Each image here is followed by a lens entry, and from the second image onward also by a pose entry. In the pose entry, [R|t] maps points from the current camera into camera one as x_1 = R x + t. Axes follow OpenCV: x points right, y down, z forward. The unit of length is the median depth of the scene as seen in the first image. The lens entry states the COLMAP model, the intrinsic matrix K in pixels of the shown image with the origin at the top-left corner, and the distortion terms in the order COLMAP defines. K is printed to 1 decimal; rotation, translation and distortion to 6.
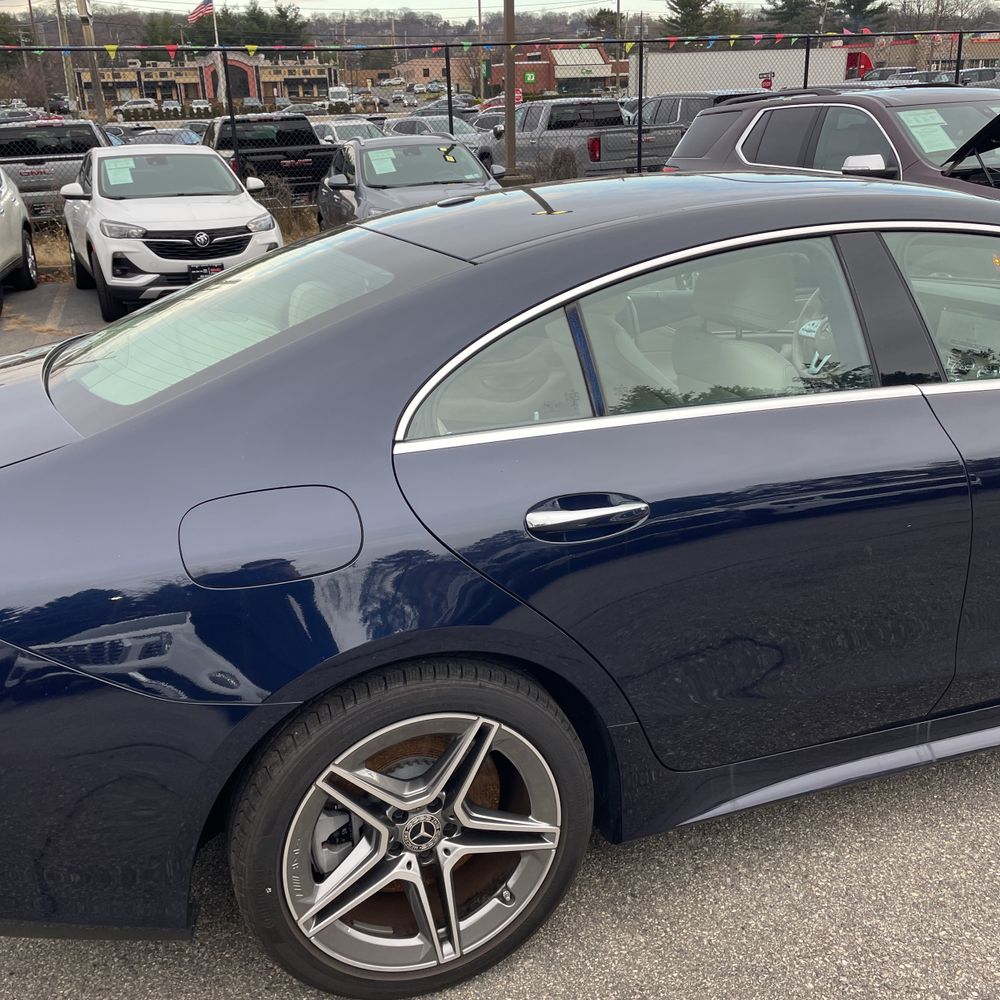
lens RADIAL K [[1019.8, 0, 486.0], [0, 1019.8, 480.3], [0, 0, 1]] dist [0.037861, 0.000000]
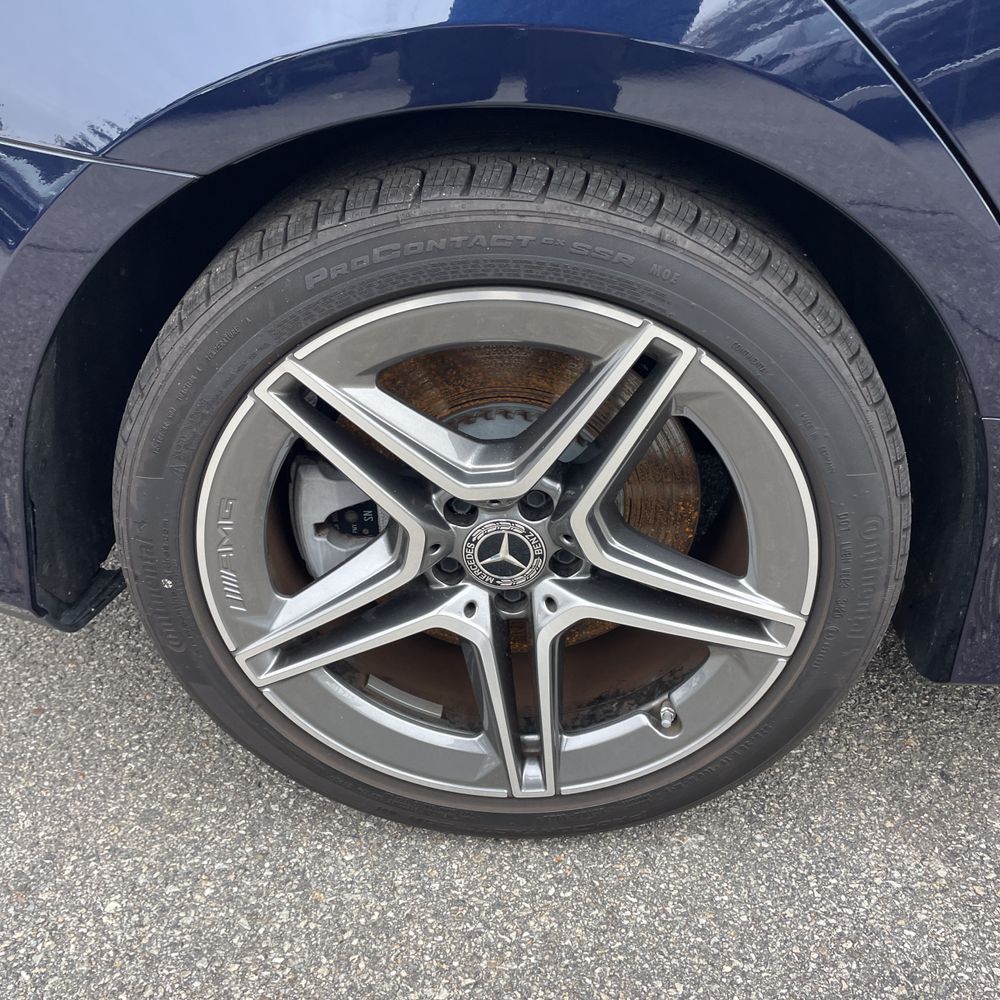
lens RADIAL K [[1019.8, 0, 494.1], [0, 1019.8, 485.1], [0, 0, 1]] dist [0.037861, 0.000000]
pose [[0.926348, 0.214250, -0.309800, 0.063538], [-0.128757, 0.953043, 0.274098, 0.156232], [0.353978, -0.214021, 0.910436, 0.487797]]
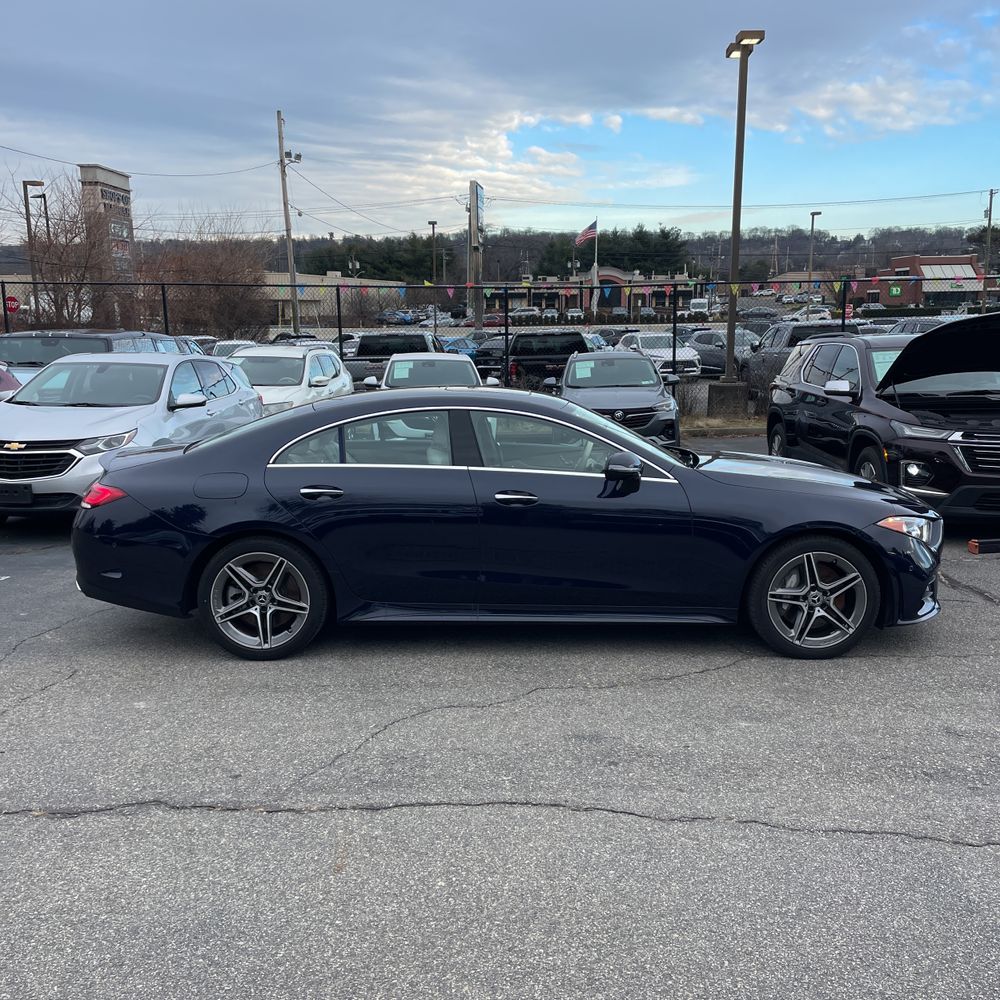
lens RADIAL K [[1019.8, 0, 503.6], [0, 1019.8, 501.9], [0, 0, 1]] dist [0.037861, 0.000000]
pose [[0.939935, 0.082101, -0.331334, 1.296390], [-0.135633, 0.980560, -0.141794, 0.335684], [0.313252, 0.178216, 0.932798, -1.311989]]
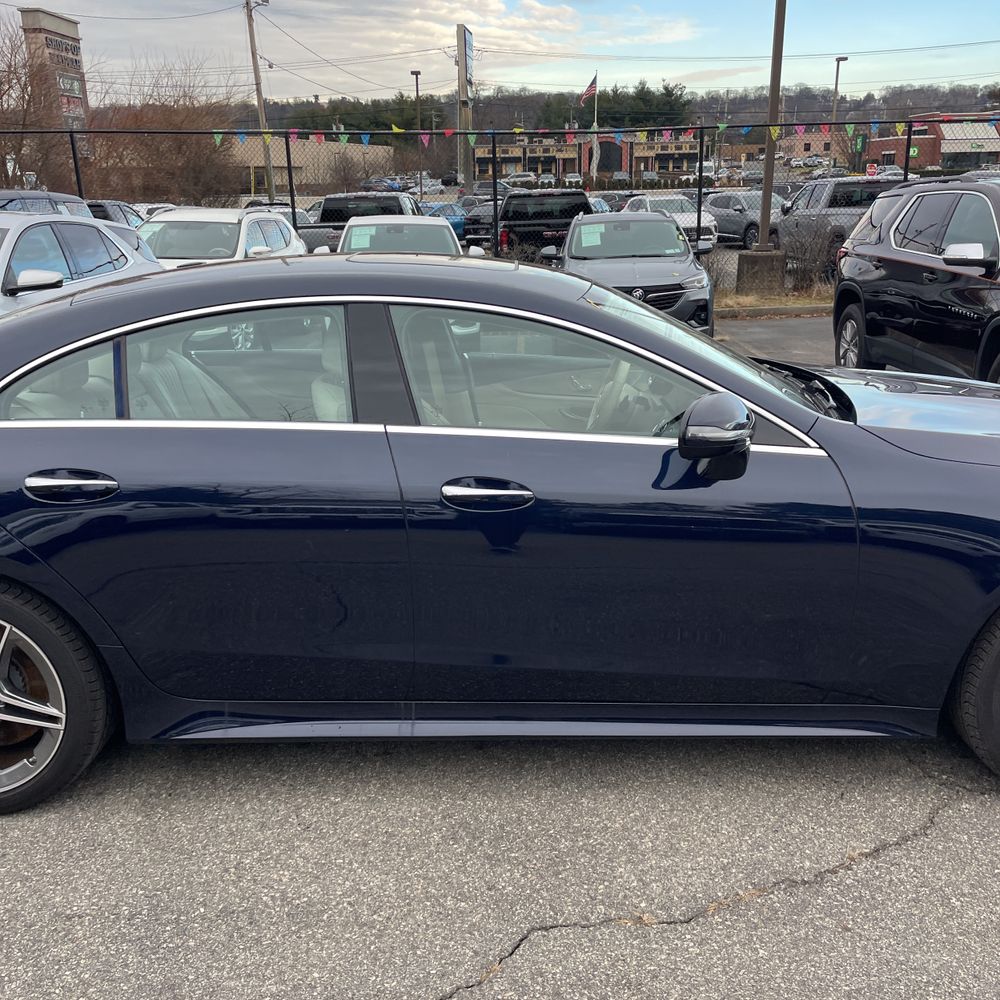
lens RADIAL K [[1019.8, 0, 514.8], [0, 1019.8, 492.9], [0, 0, 1]] dist [0.037861, 0.000000]
pose [[0.945174, 0.108612, -0.307975, 0.904757], [-0.124692, 0.991648, -0.032958, 0.013464], [0.301823, 0.069553, 0.950823, -0.128657]]
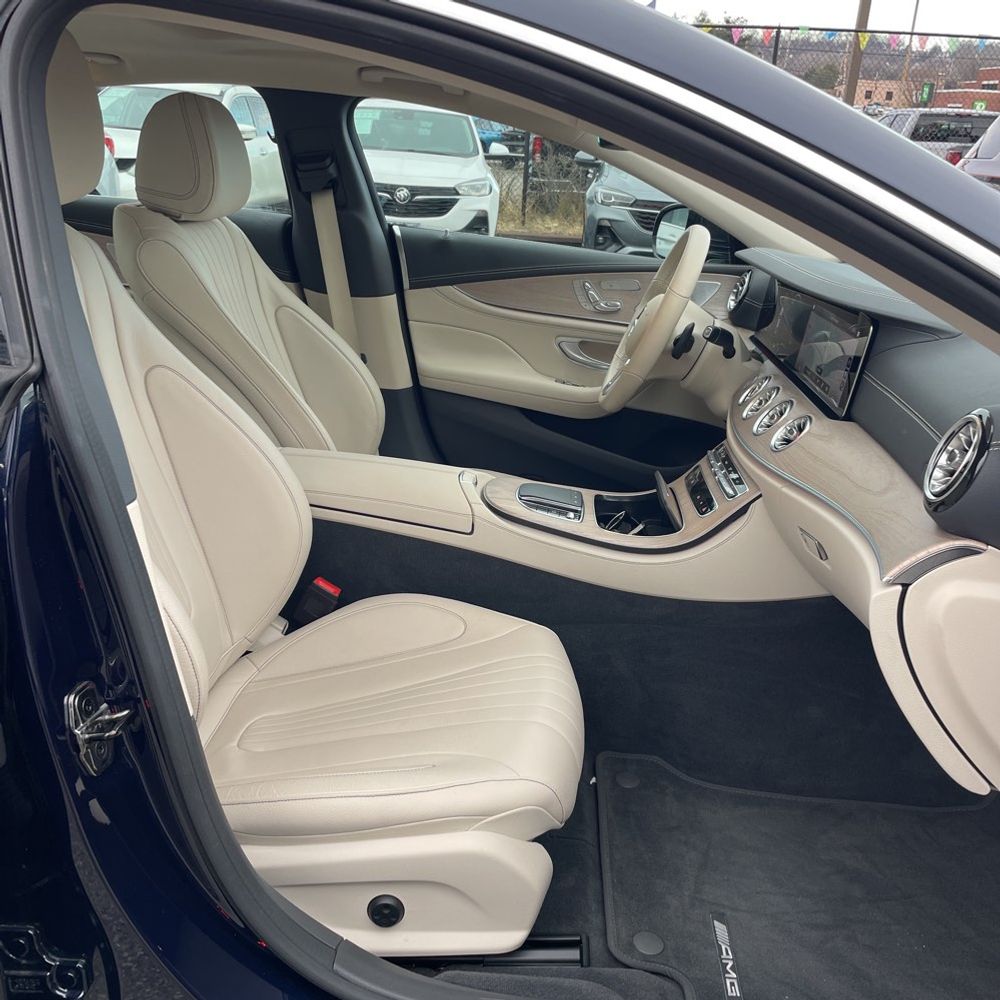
lens RADIAL K [[1019.8, 0, 524.4], [0, 1019.8, 486.2], [0, 0, 1]] dist [0.037861, 0.000000]
pose [[0.929641, 0.200363, -0.309228, 0.710878], [-0.203083, 0.978874, 0.023725, -0.082292], [0.307449, 0.040744, 0.950692, 0.650002]]
